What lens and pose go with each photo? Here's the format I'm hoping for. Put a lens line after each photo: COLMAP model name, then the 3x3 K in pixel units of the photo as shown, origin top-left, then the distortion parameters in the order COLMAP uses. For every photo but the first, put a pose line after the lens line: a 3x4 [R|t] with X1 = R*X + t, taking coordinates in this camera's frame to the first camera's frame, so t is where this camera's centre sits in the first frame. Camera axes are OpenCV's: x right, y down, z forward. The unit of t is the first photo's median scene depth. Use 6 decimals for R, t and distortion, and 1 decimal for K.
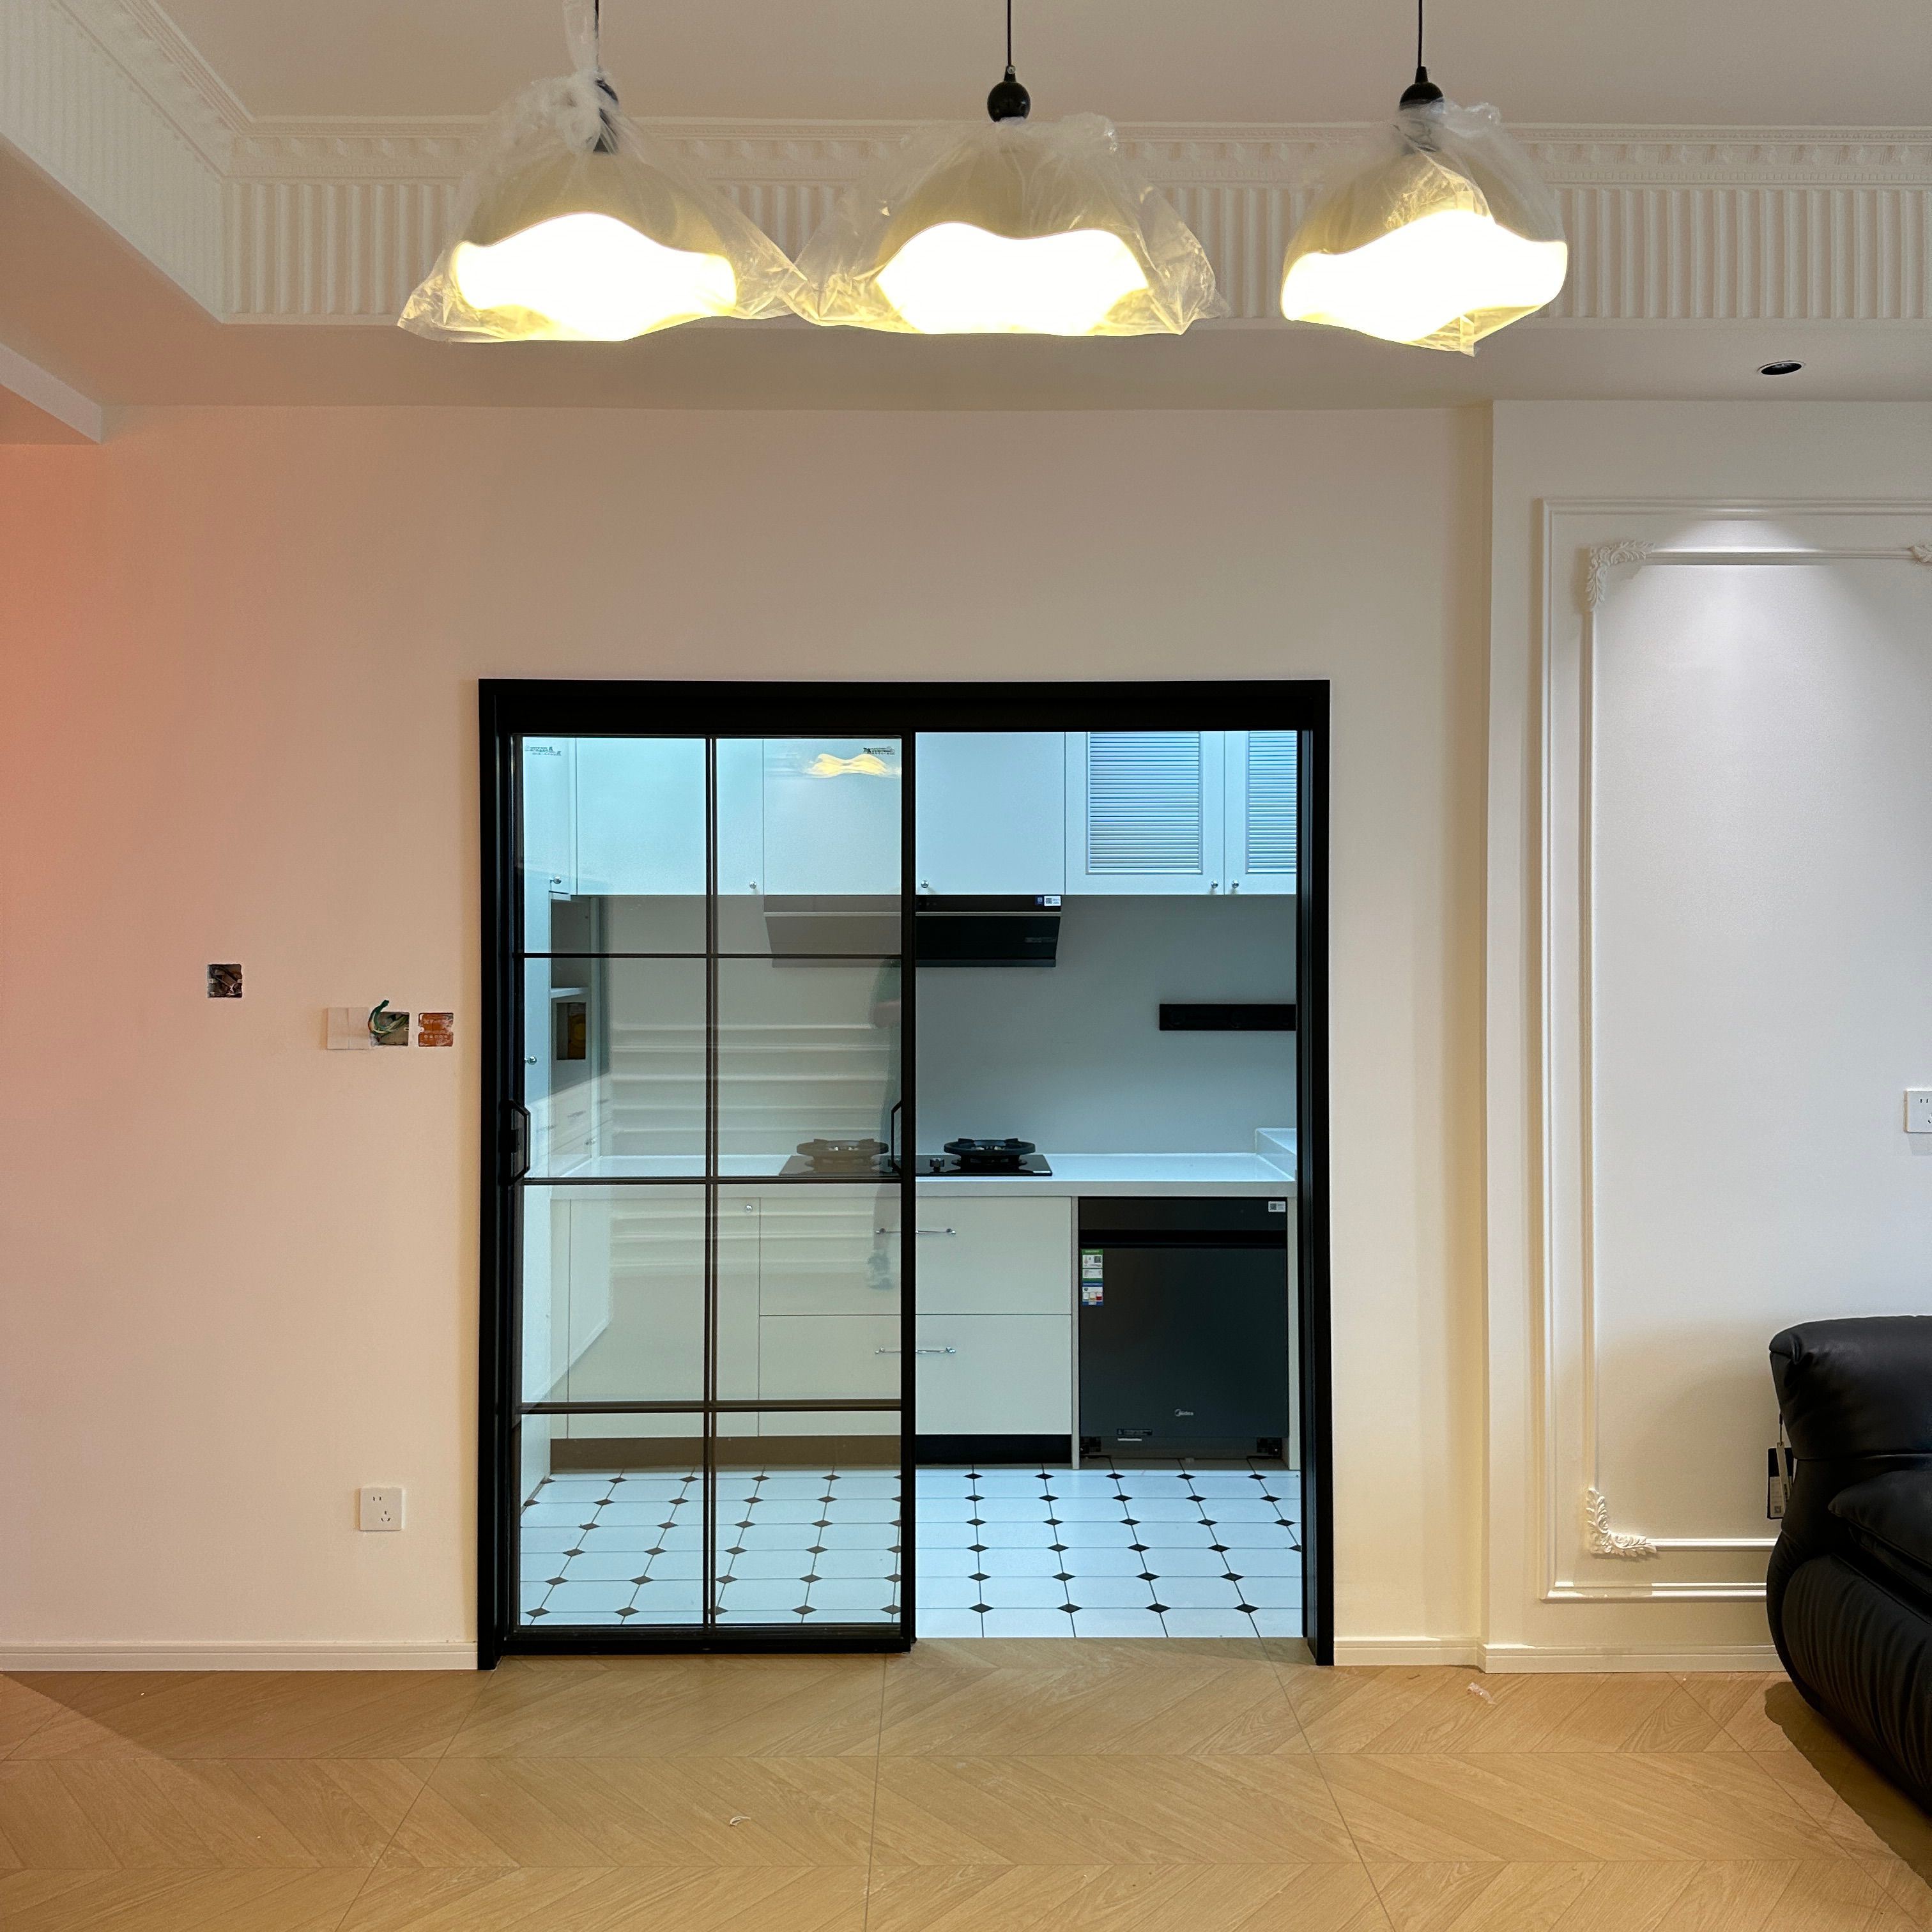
lens RADIAL K [[1765.0, 0, 958.8], [0, 1765.0, 949.7], [0, 0, 1]] dist [0.134003, -0.221111]
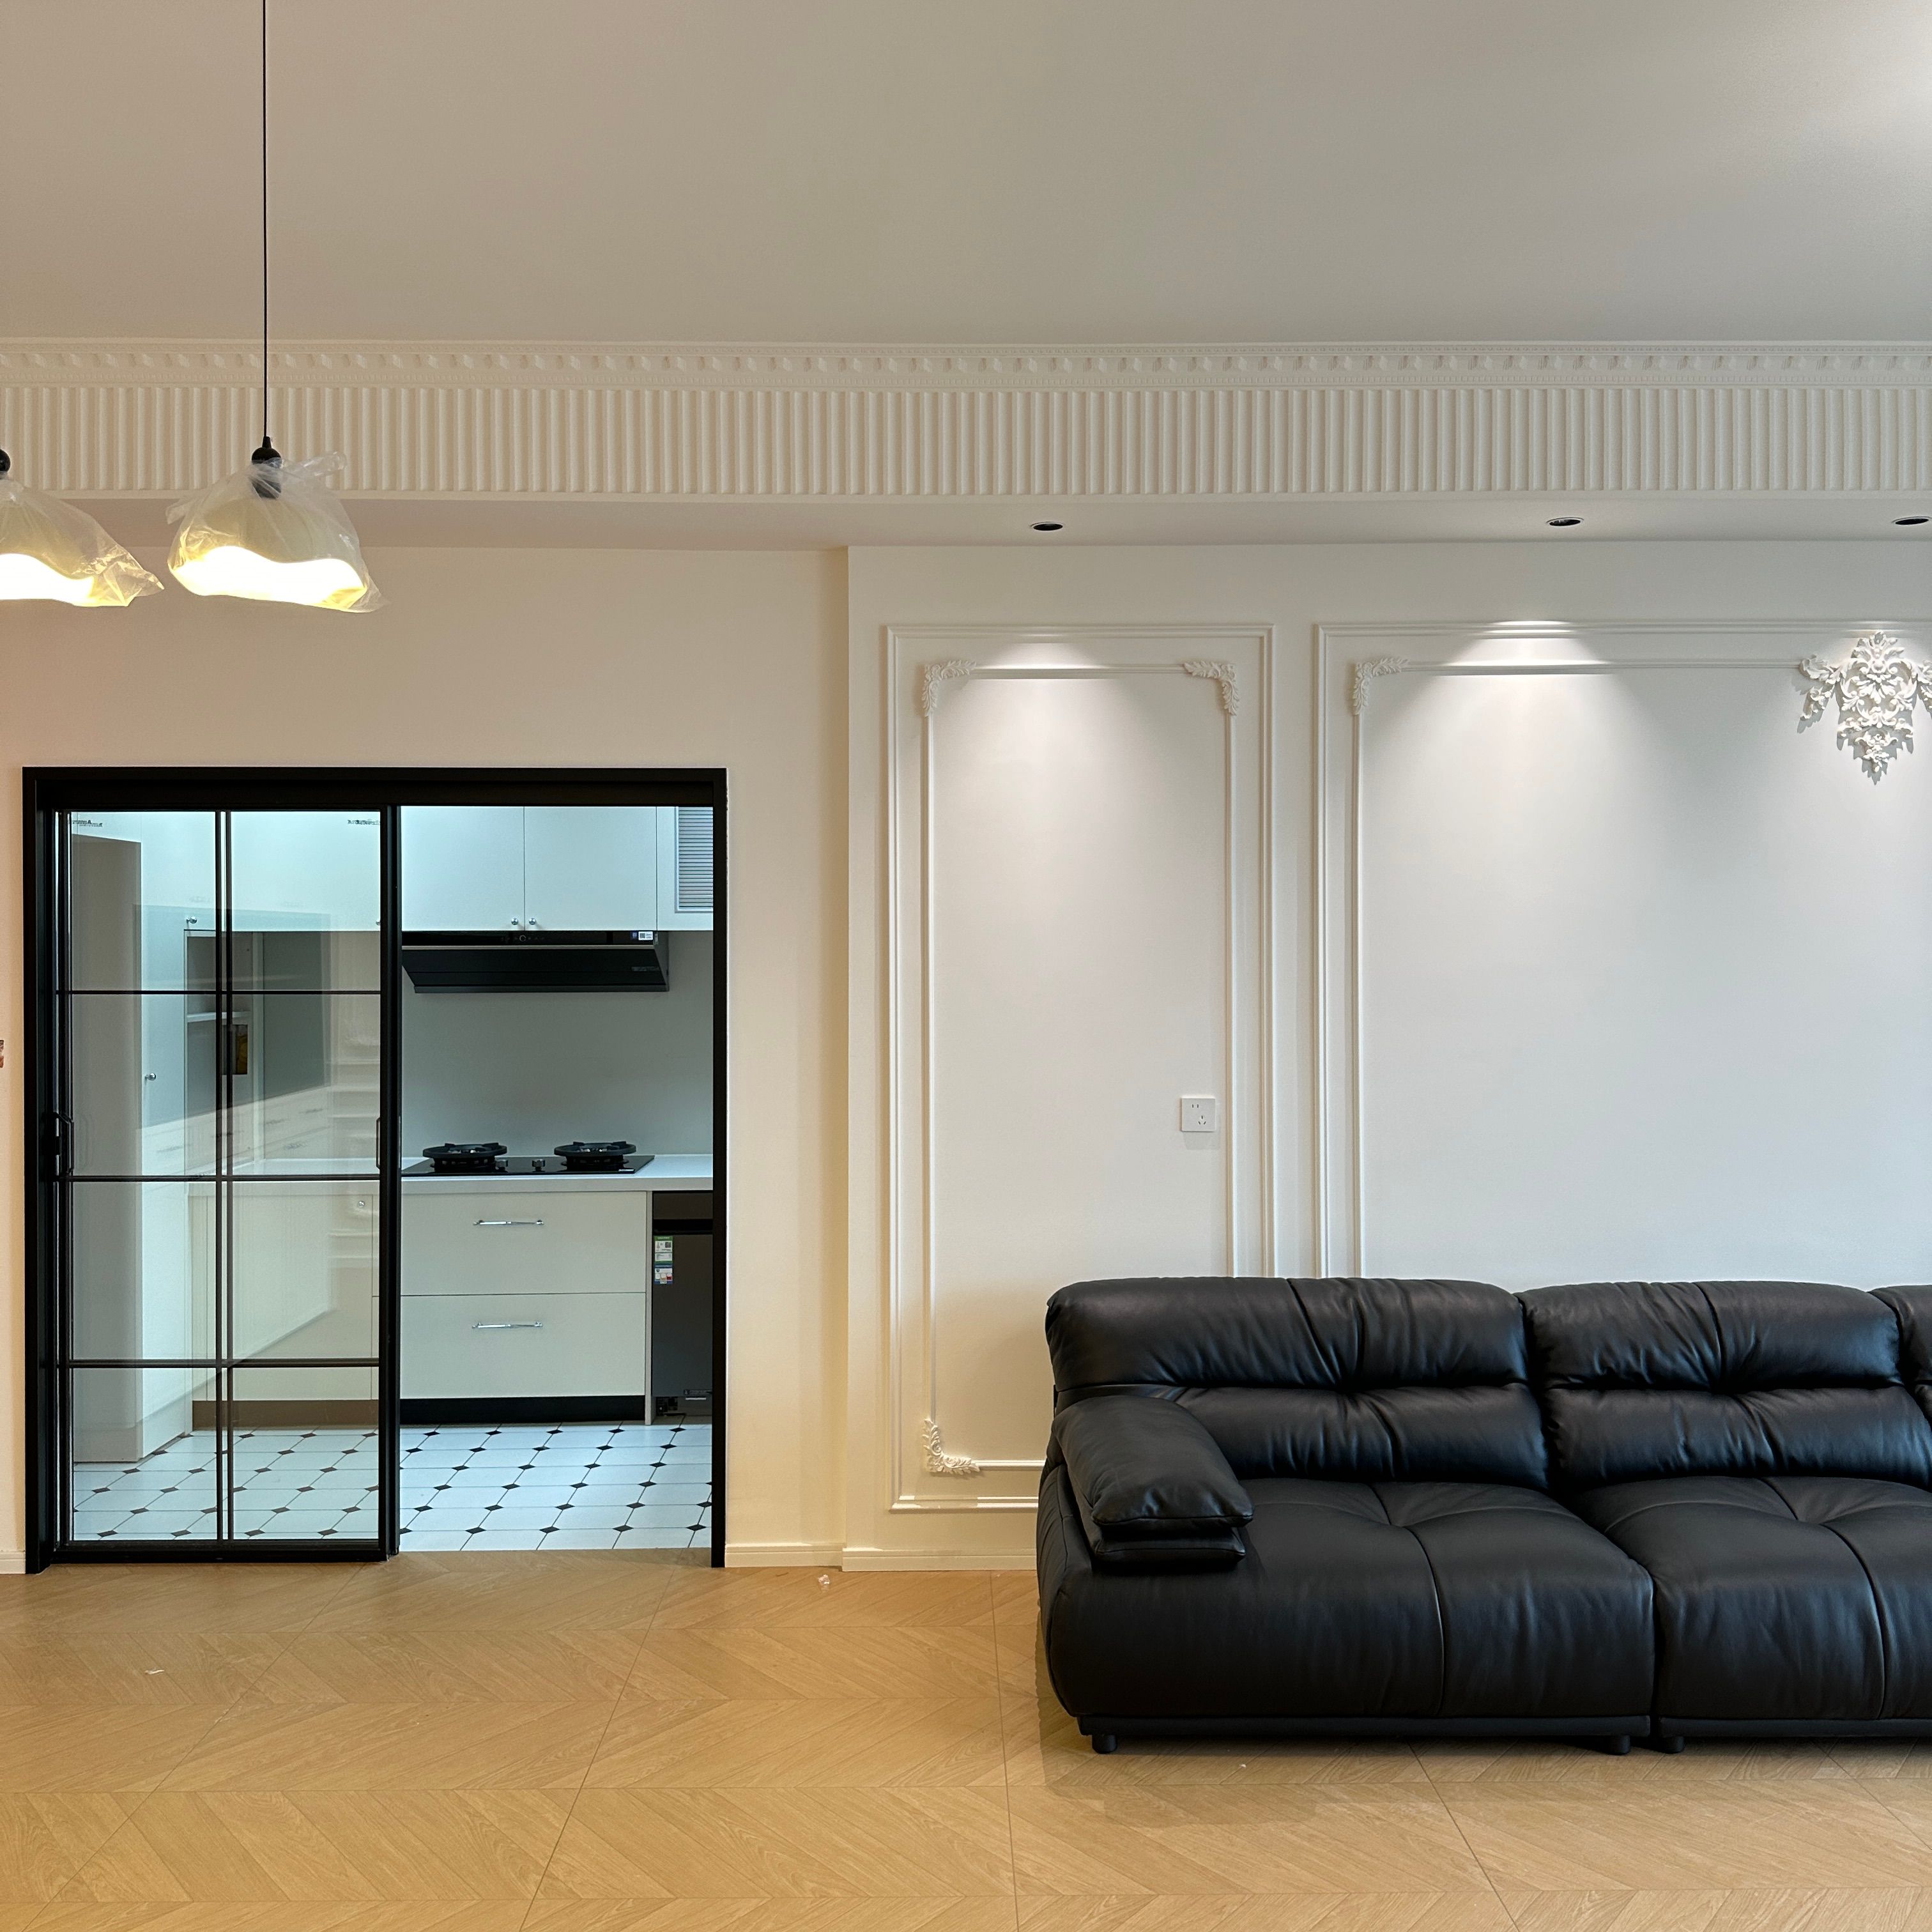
lens RADIAL K [[1761.7, 0, 963.6], [0, 1761.7, 942.1], [0, 0, 1]] dist [0.125828, -0.237108]
pose [[0.999998, -0.002048, 0.000693, 0.361836], [0.002052, 0.999978, -0.006359, -0.021829], [-0.000680, 0.006360, 0.999980, -0.220842]]
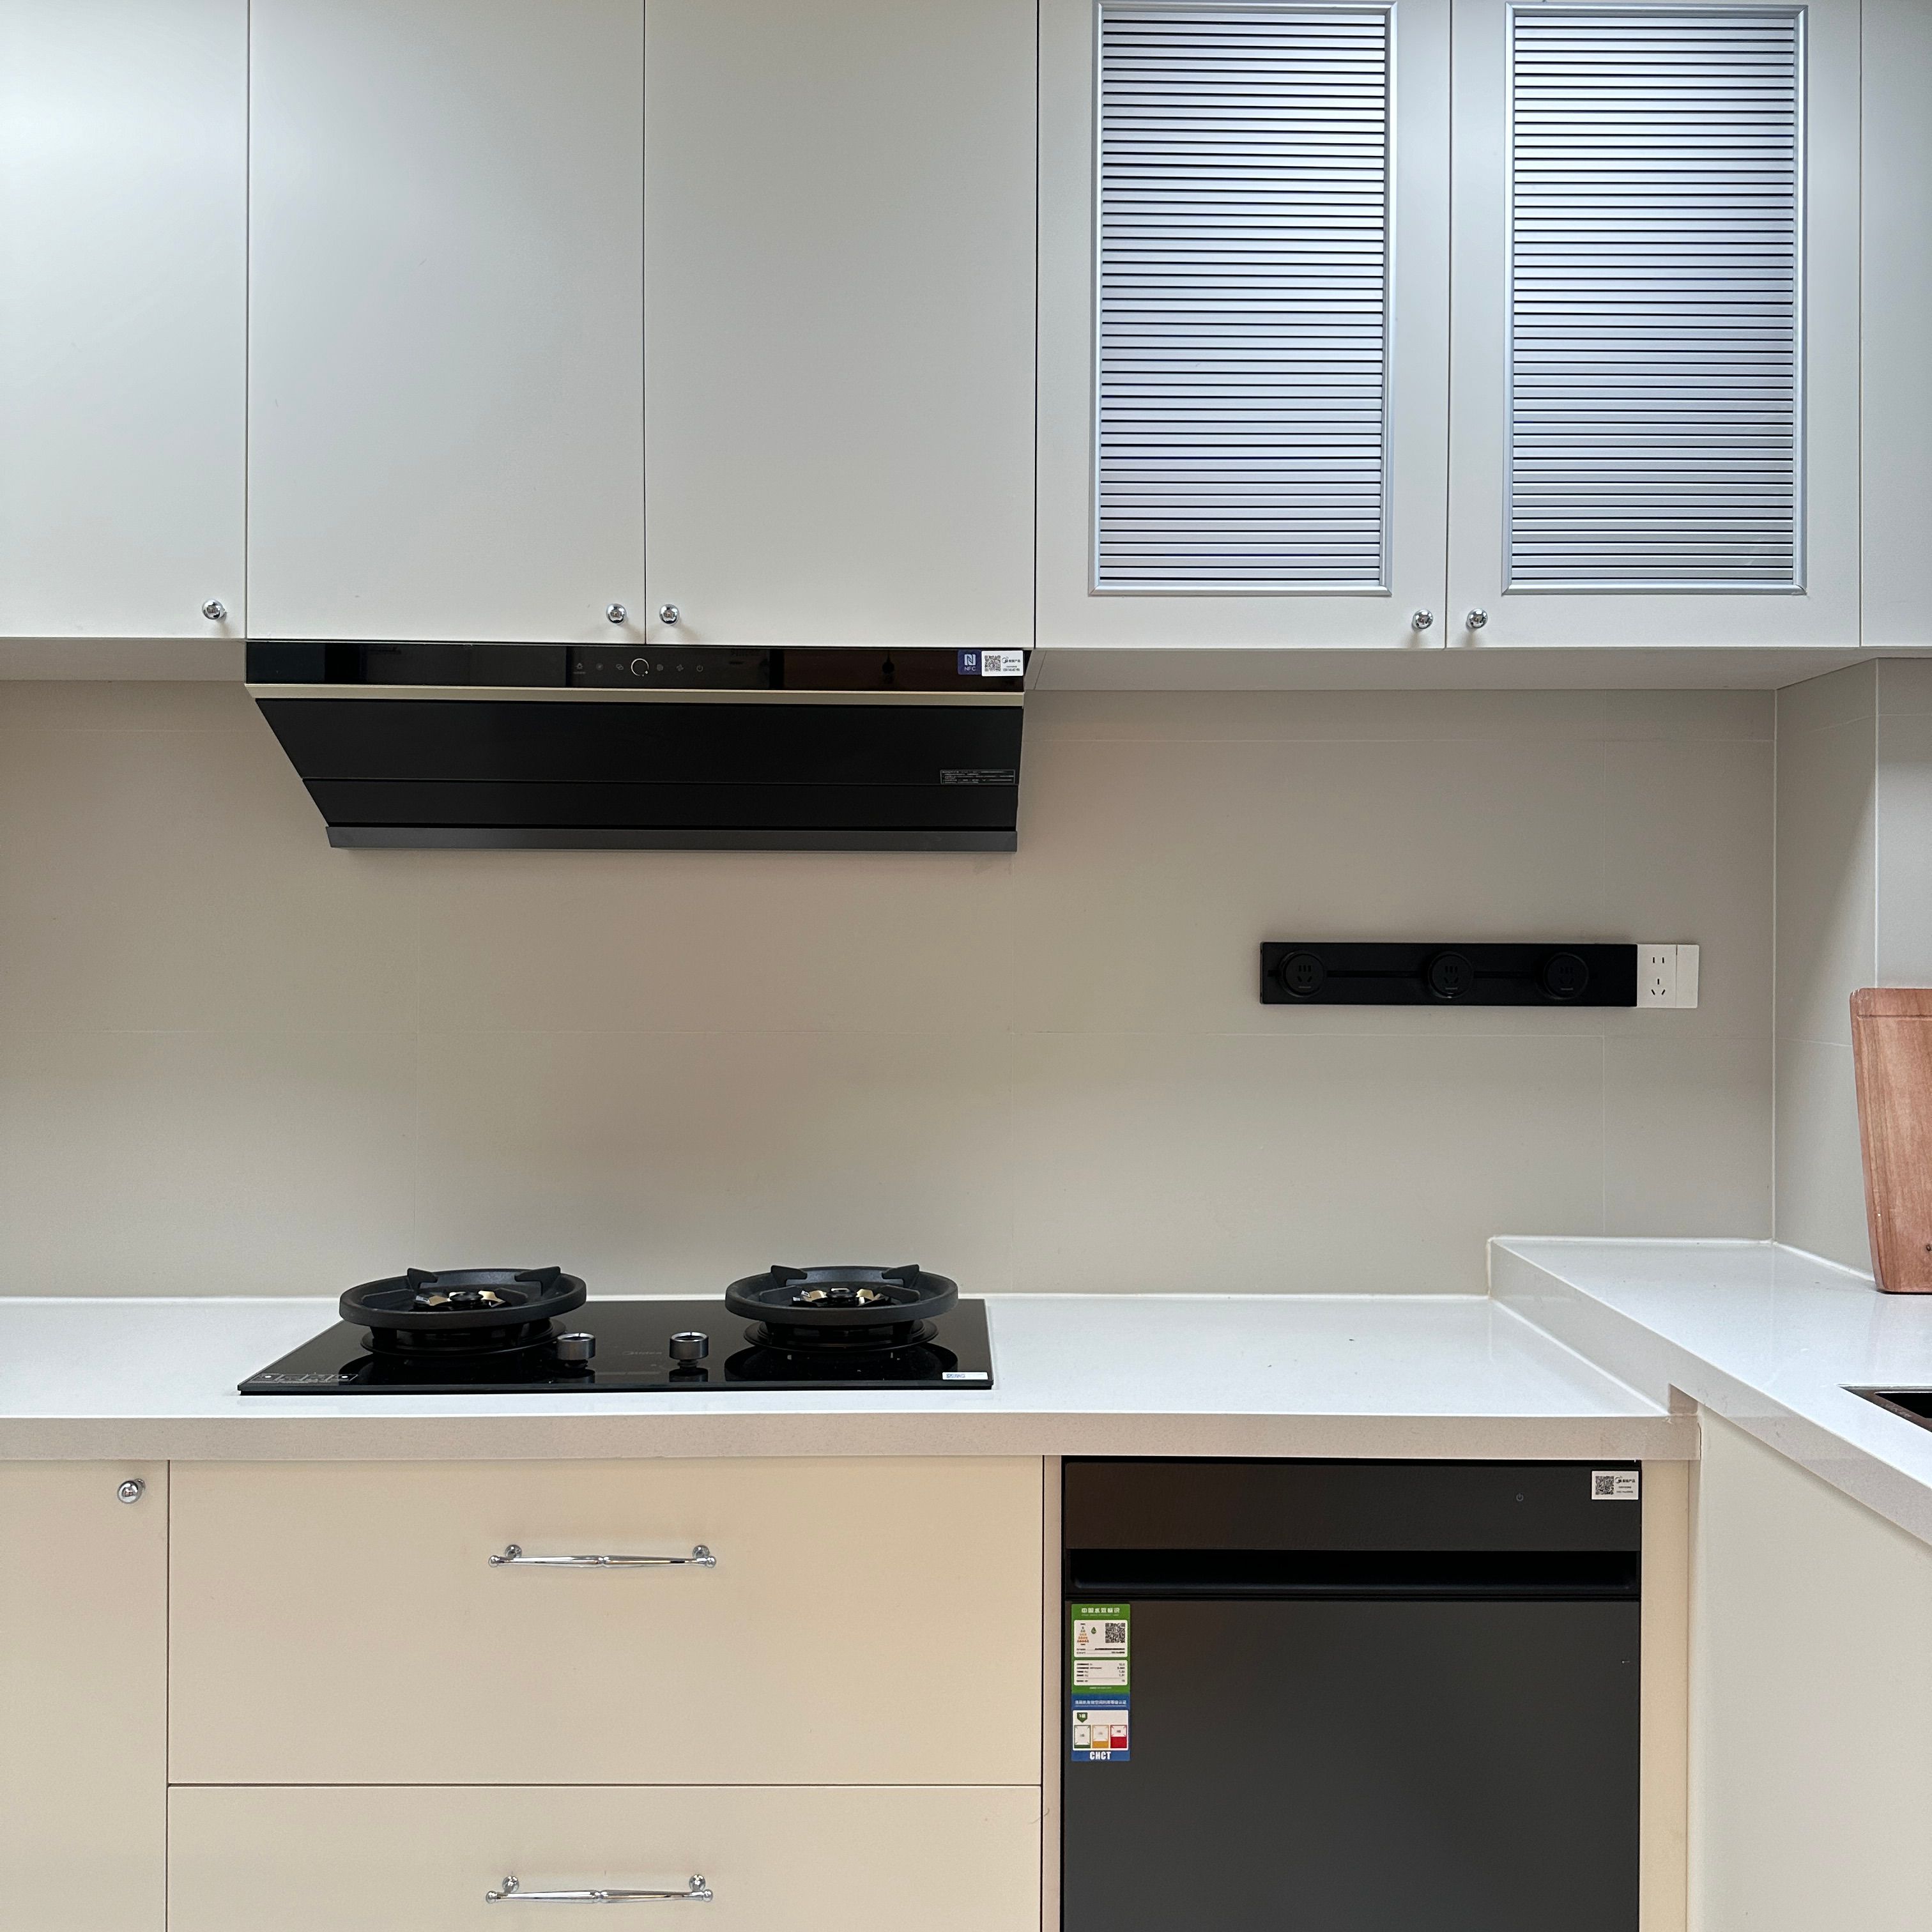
lens RADIAL K [[1765.0, 0, 958.8], [0, 1765.0, 949.7], [0, 0, 1]] dist [0.134003, -0.221111]
pose [[0.999968, 0.004515, -0.006646, 0.064529], [-0.004540, 0.999983, -0.003678, 0.050976], [0.006630, 0.003708, 0.999971, 0.848206]]
